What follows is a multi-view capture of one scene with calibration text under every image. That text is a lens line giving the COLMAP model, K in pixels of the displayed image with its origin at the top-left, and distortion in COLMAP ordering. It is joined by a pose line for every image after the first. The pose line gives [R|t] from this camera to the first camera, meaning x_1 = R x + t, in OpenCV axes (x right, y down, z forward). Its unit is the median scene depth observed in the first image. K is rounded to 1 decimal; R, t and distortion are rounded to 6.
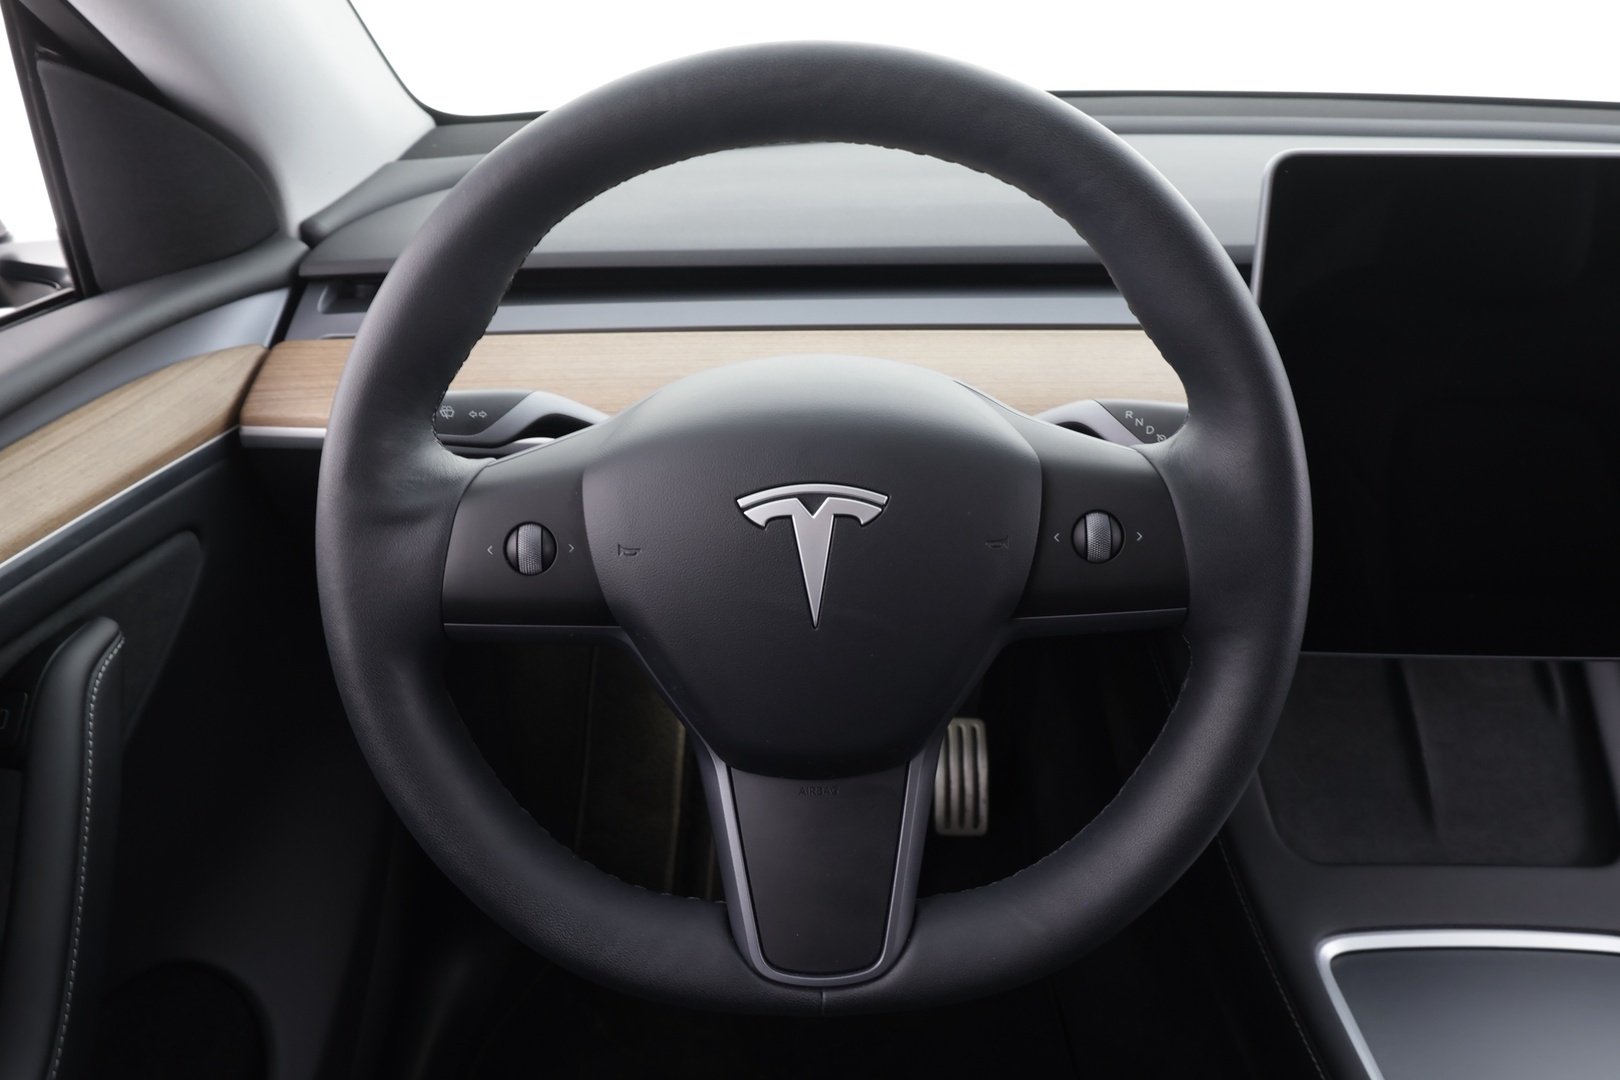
lens RADIAL K [[1150.8, 0, 810.0], [0, 1150.8, 540.0], [0, 0, 1]] dist [0.003483, 0.000448]
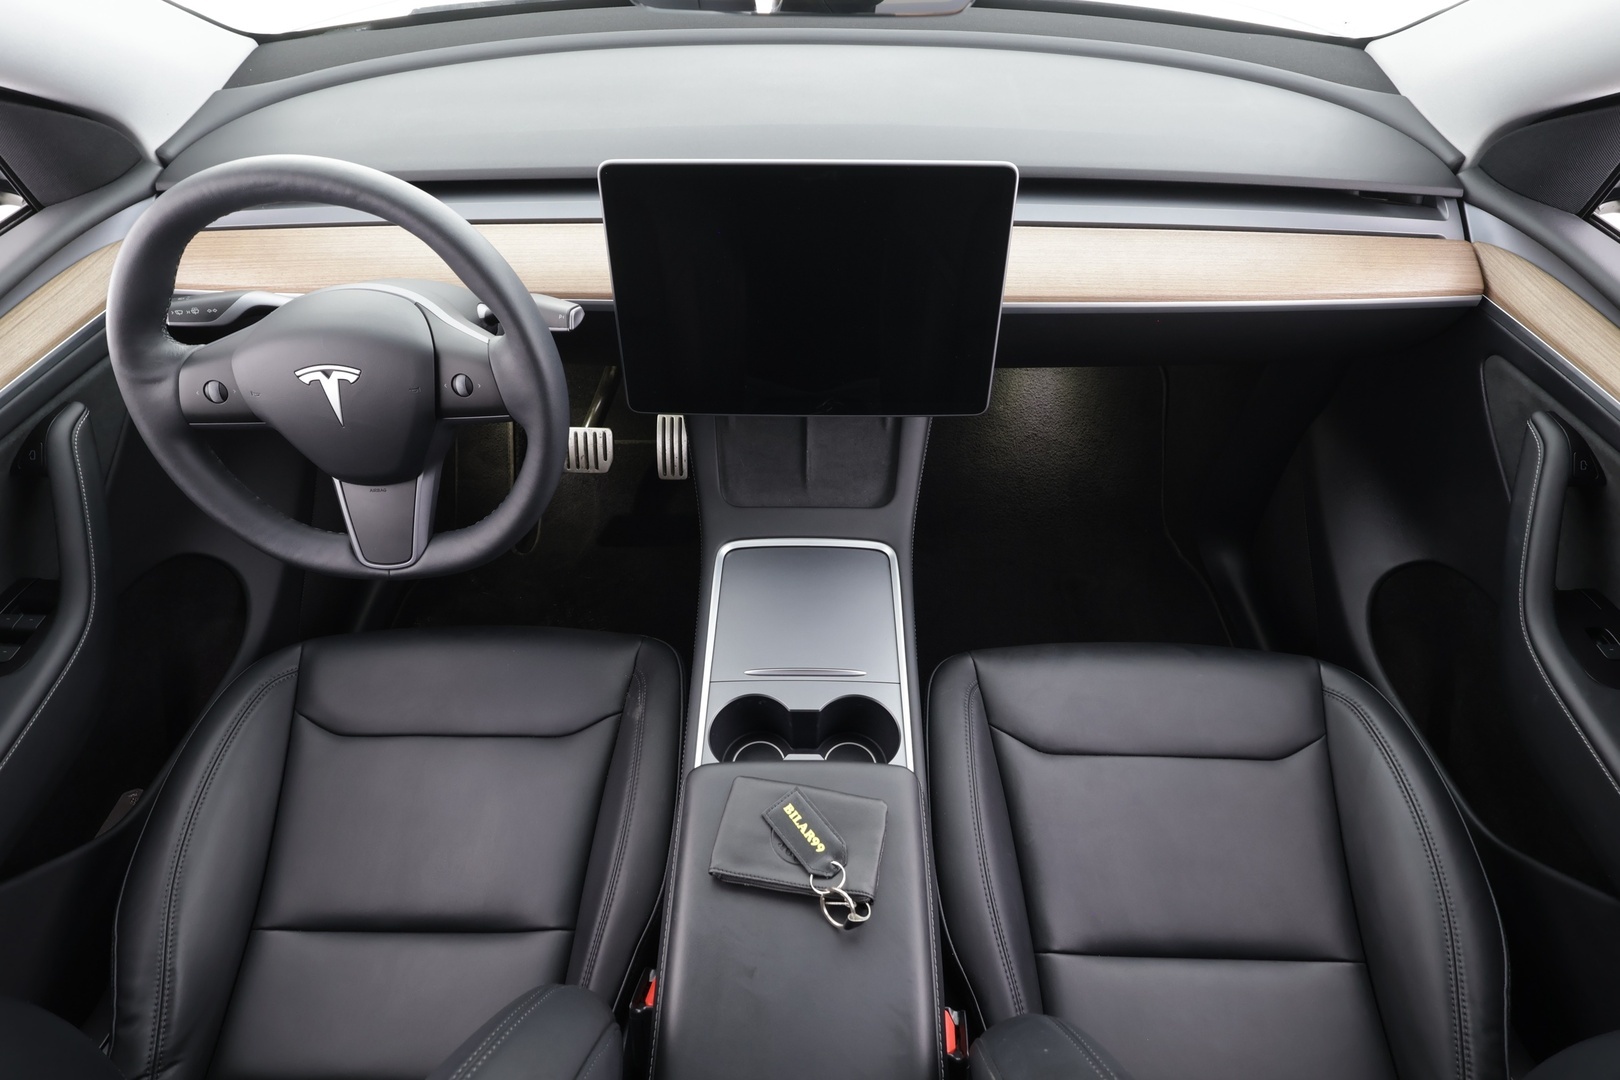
lens RADIAL K [[855.6, 0, 811.8], [0, 855.6, 544.7], [0, 0, 1]] dist [0.001180, 0.000659]
pose [[0.999897, -0.000800, -0.014334, 0.798139], [0.005867, 0.934027, 0.357154, -0.256180], [0.013103, -0.357201, 0.933936, -0.561332]]
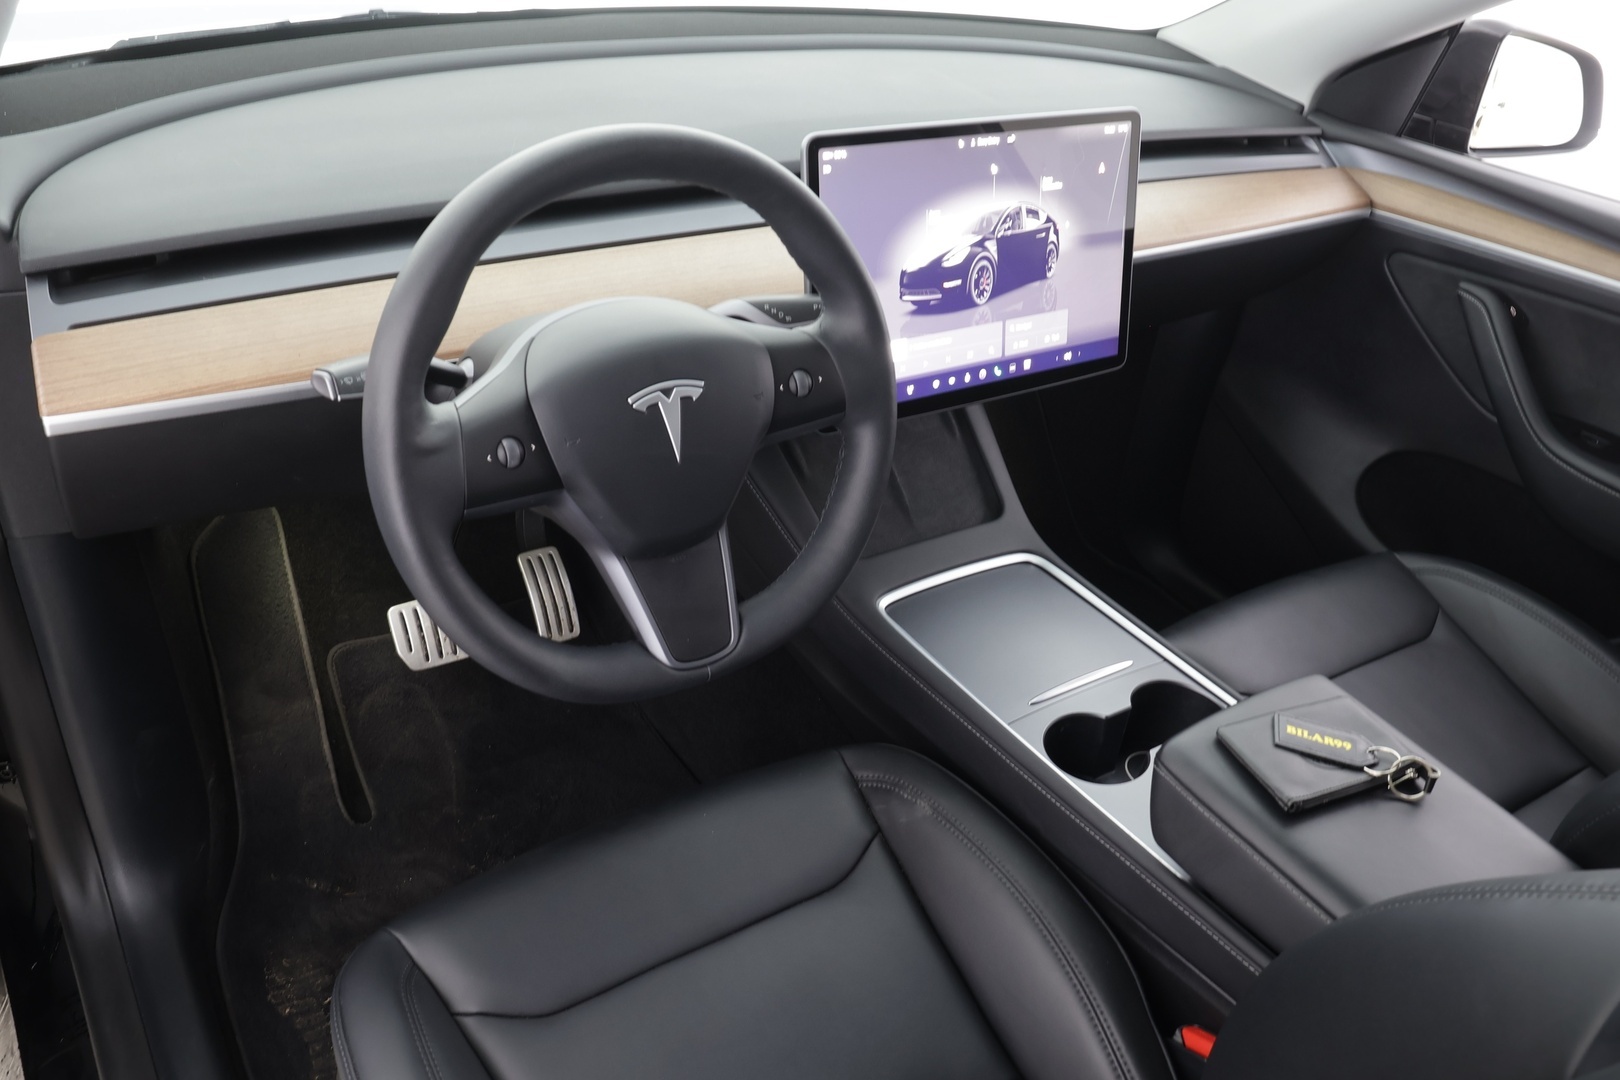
lens RADIAL K [[1272.7, 0, 810.0], [0, 1272.7, 540.0], [0, 0, 1]] dist [0.003798, 0.008598]
pose [[0.827225, -0.239425, 0.508306, -0.692053], [0.169710, 0.968883, 0.180180, -0.103218], [-0.535628, -0.062784, 0.842117, -0.612556]]
